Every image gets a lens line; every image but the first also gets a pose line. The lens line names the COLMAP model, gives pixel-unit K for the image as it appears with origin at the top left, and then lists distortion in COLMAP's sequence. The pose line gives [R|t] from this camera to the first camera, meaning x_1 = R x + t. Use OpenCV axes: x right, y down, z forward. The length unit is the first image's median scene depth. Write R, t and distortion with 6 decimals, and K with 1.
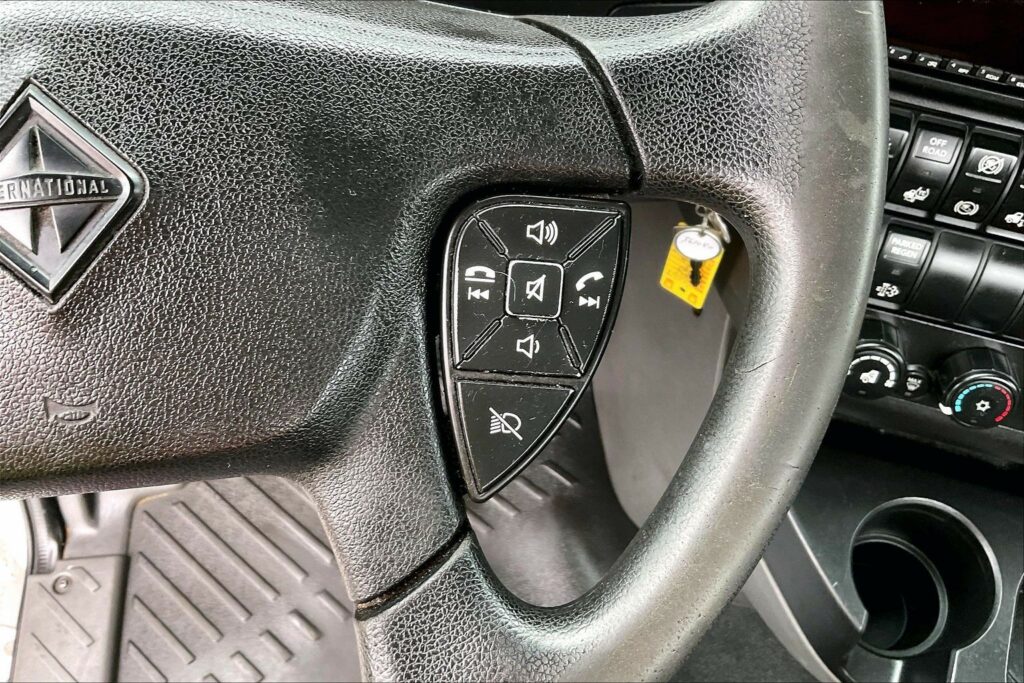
lens RADIAL K [[875.4, 0, 512.4], [0, 875.4, 355.9], [0, 0, 1]] dist [-0.002354, -0.063362]
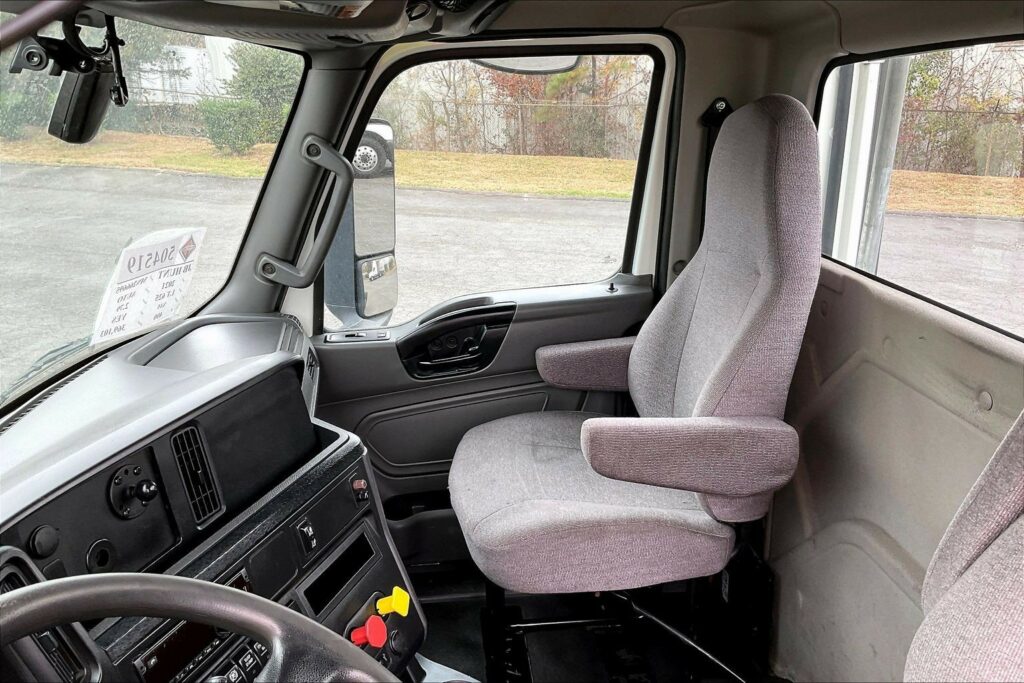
lens RADIAL K [[851.4, 0, 506.6], [0, 851.4, 339.8], [0, 0, 1]] dist [0.119814, -0.250519]
pose [[0.040634, -0.290567, 0.955991, -1.117500], [0.884569, 0.455384, 0.100813, -0.199663], [-0.464636, 0.841544, 0.275531, -0.540898]]
